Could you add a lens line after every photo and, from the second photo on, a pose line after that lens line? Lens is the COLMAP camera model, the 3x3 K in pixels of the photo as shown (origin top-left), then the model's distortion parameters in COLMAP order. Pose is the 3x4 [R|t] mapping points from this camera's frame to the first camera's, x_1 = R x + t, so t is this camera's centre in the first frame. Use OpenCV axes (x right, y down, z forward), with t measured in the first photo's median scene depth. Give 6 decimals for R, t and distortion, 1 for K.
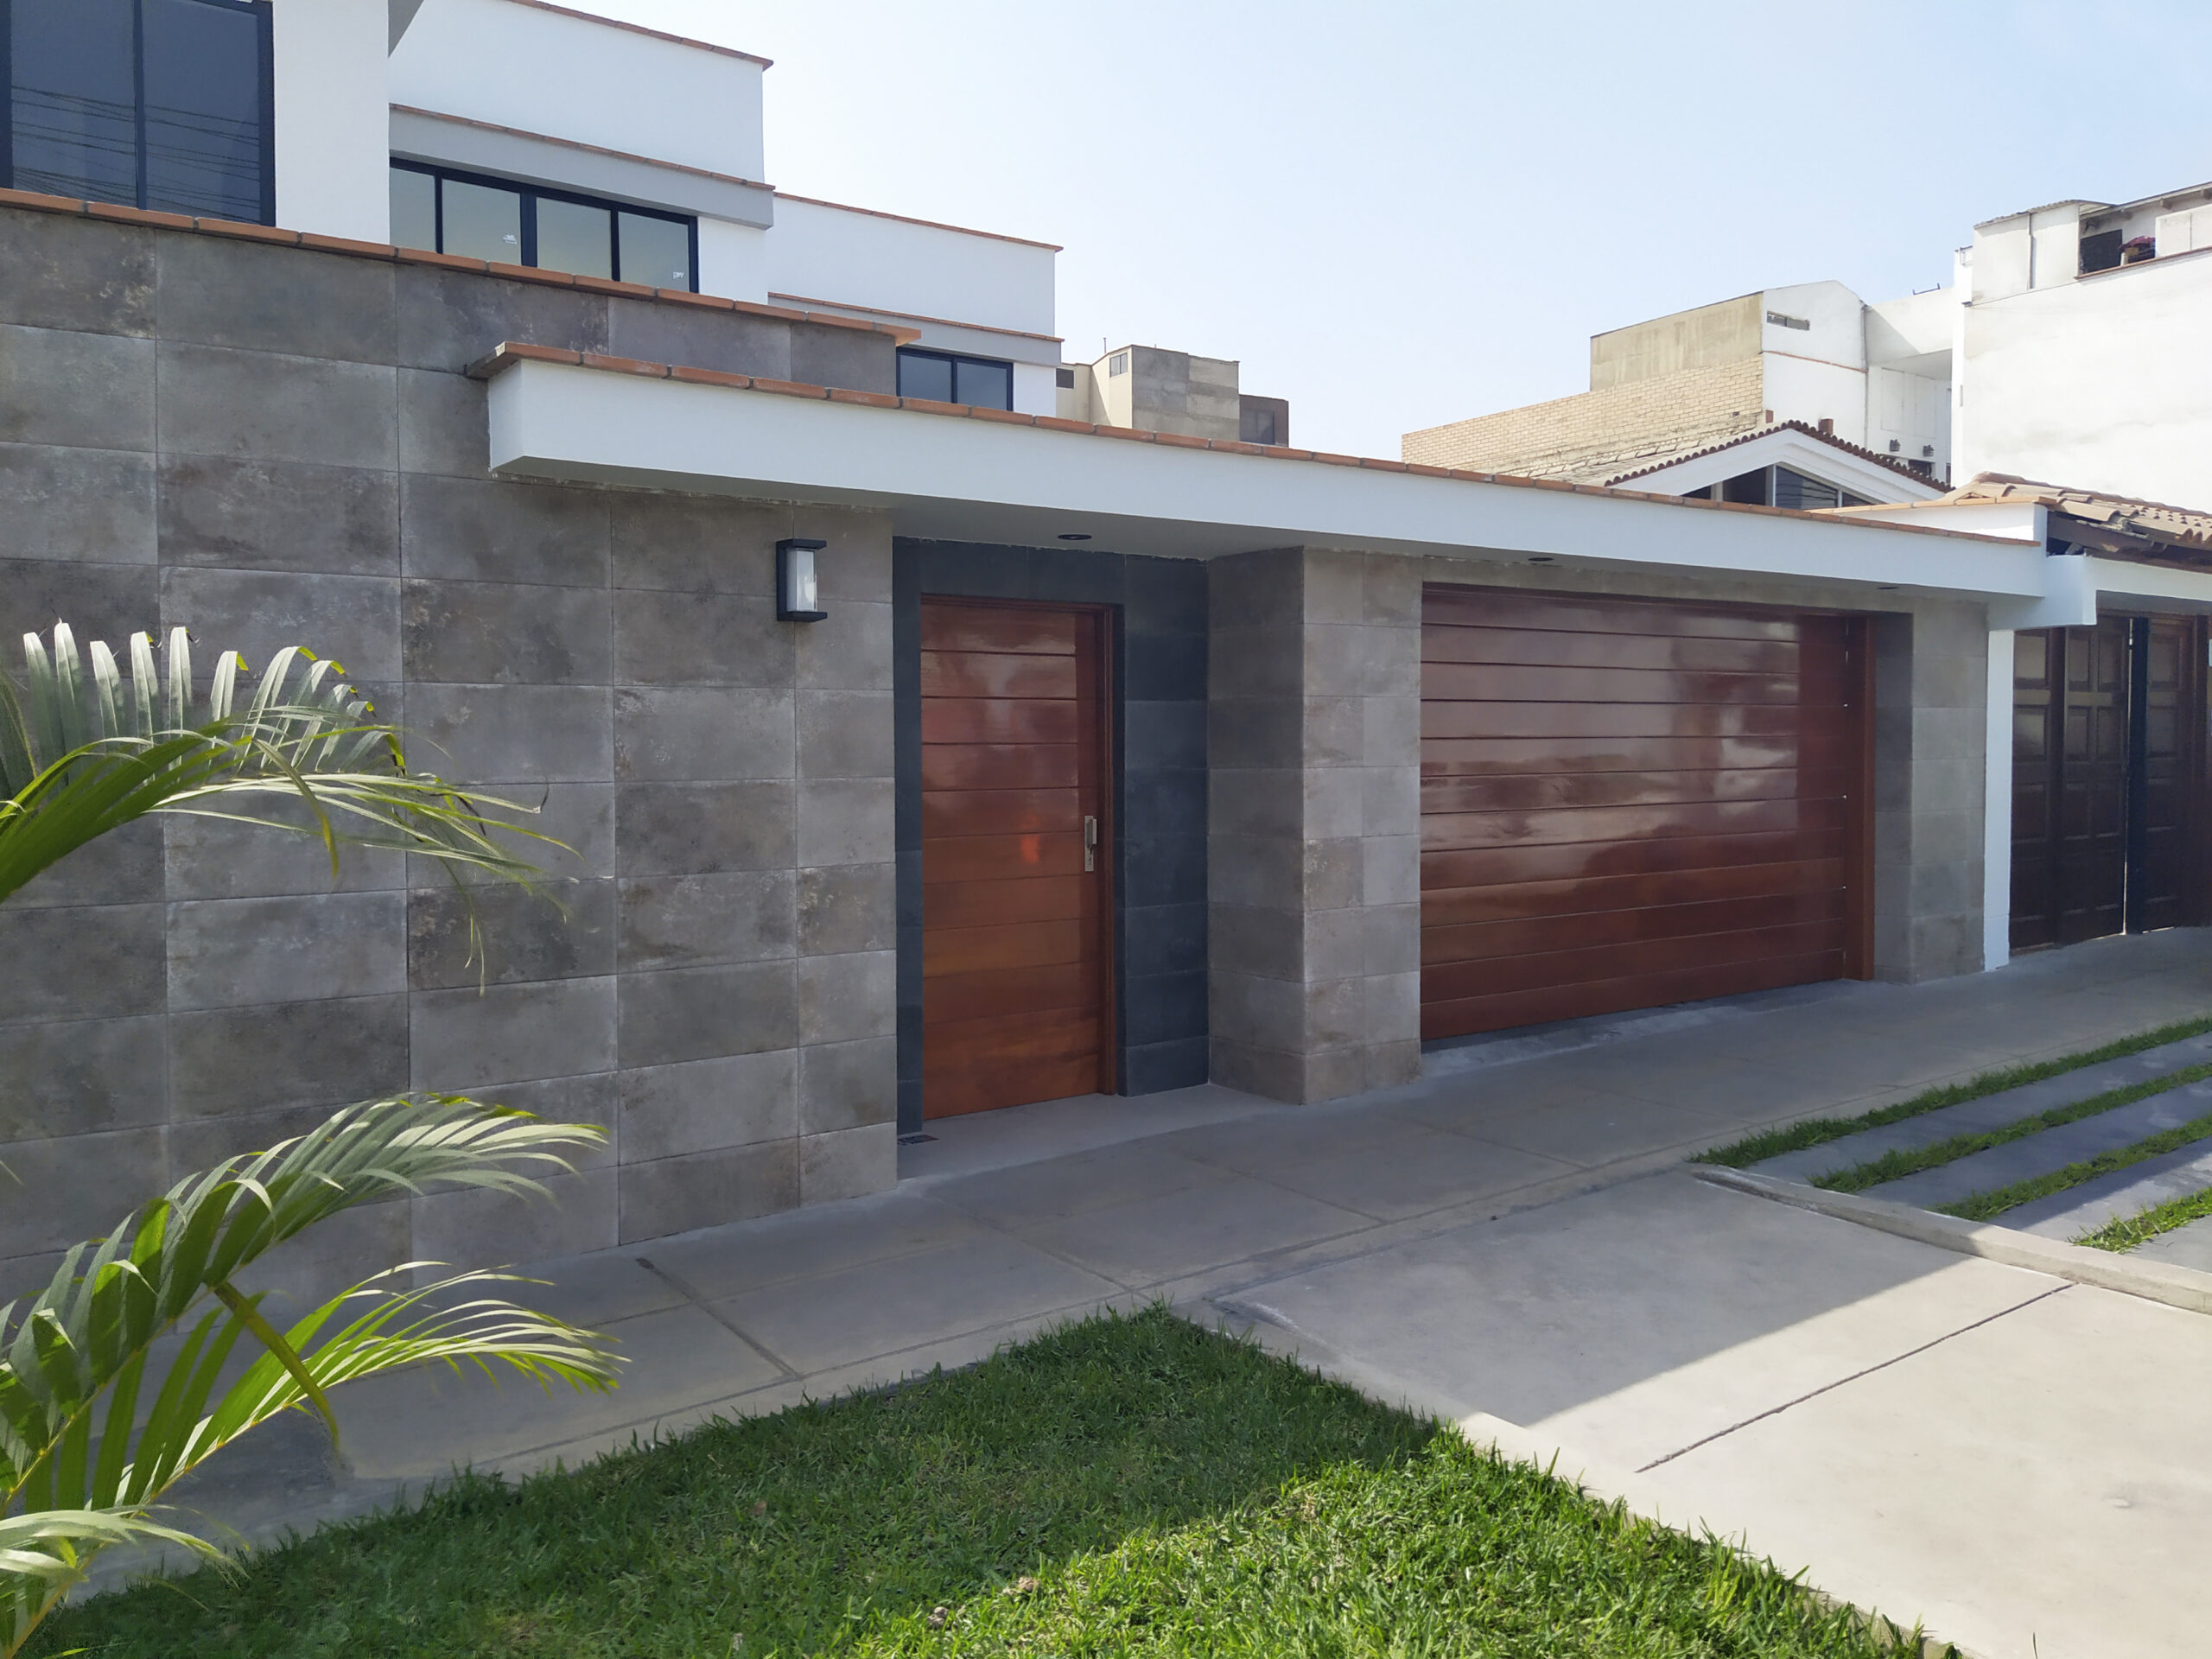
lens RADIAL K [[1653.8, 0, 1028.7], [0, 1653.8, 822.7], [0, 0, 1]] dist [0.078604, -0.101305]
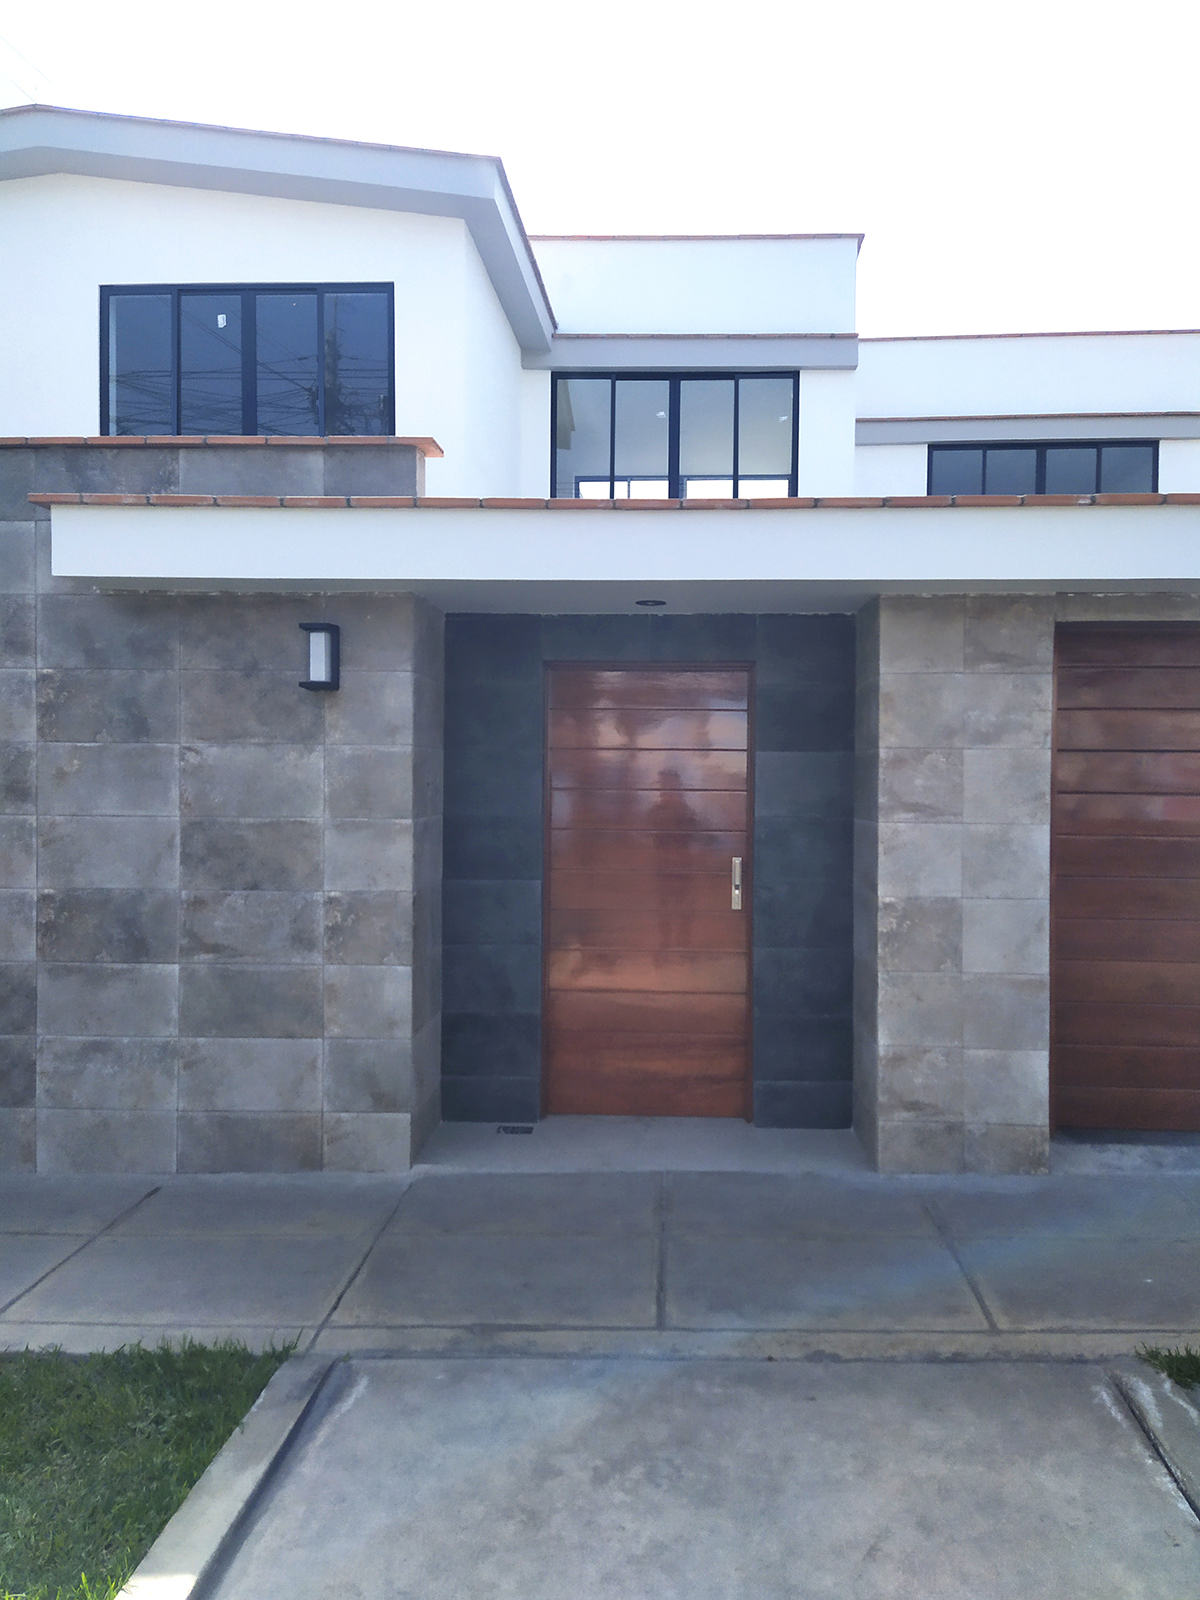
lens RADIAL K [[1179.4, 0, 549.6], [0, 1179.4, 797.4], [0, 0, 1]] dist [0.107232, -0.144656]
pose [[0.801119, 0.024984, -0.597983, 0.528494], [-0.040631, 0.999094, -0.012692, -0.038343], [0.597124, 0.034464, 0.801408, 0.407121]]
